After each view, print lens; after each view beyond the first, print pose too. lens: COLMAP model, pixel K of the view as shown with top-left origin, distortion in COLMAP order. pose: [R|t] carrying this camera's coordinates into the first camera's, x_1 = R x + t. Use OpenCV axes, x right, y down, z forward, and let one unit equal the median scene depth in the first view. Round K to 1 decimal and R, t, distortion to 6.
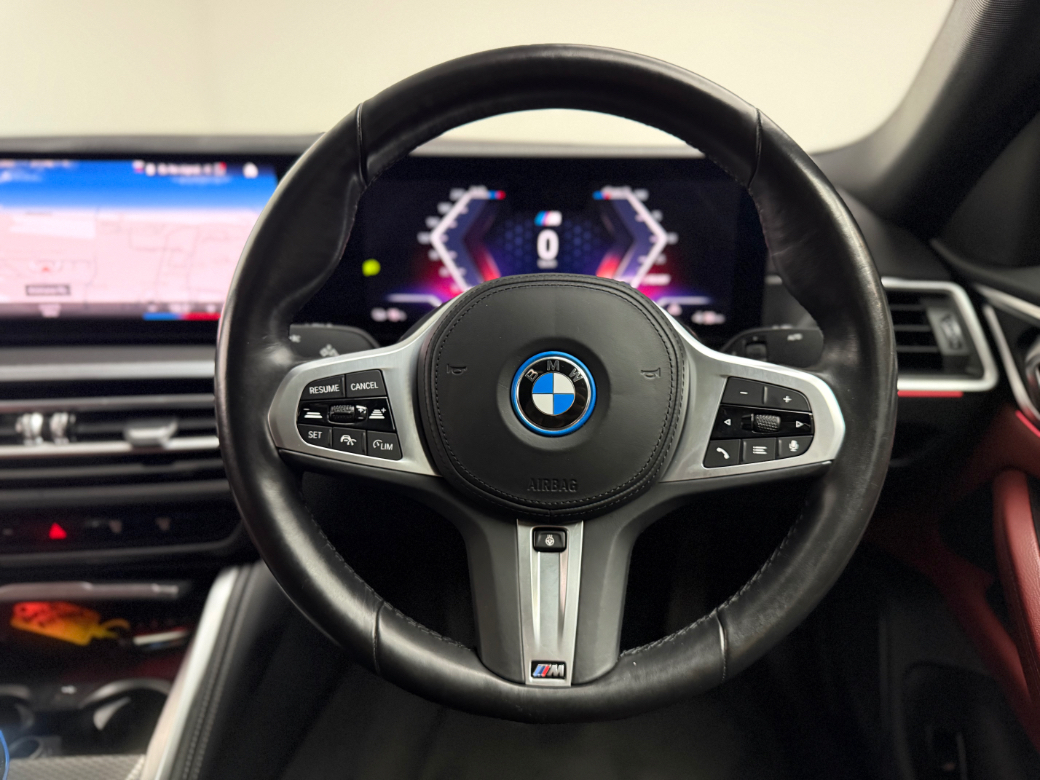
lens RADIAL K [[725.3, 0, 524.5], [0, 725.3, 393.2], [0, 0, 1]] dist [0.019413, -0.000933]
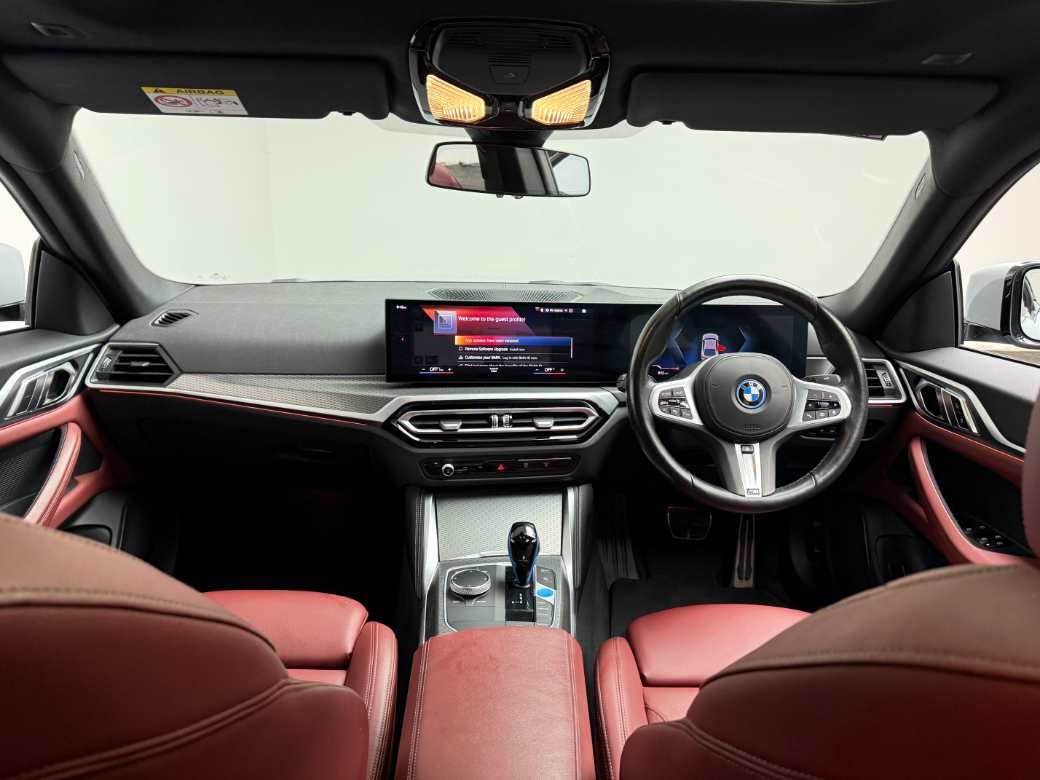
lens RADIAL K [[725.3, 0, 515.1], [0, 725.3, 388.0], [0, 0, 1]] dist [0.019413, -0.000933]
pose [[0.999063, 0.001579, 0.043256, -0.966771], [0.003994, 0.991707, -0.128457, 0.325619], [-0.043100, 0.128510, 0.990771, -1.723378]]
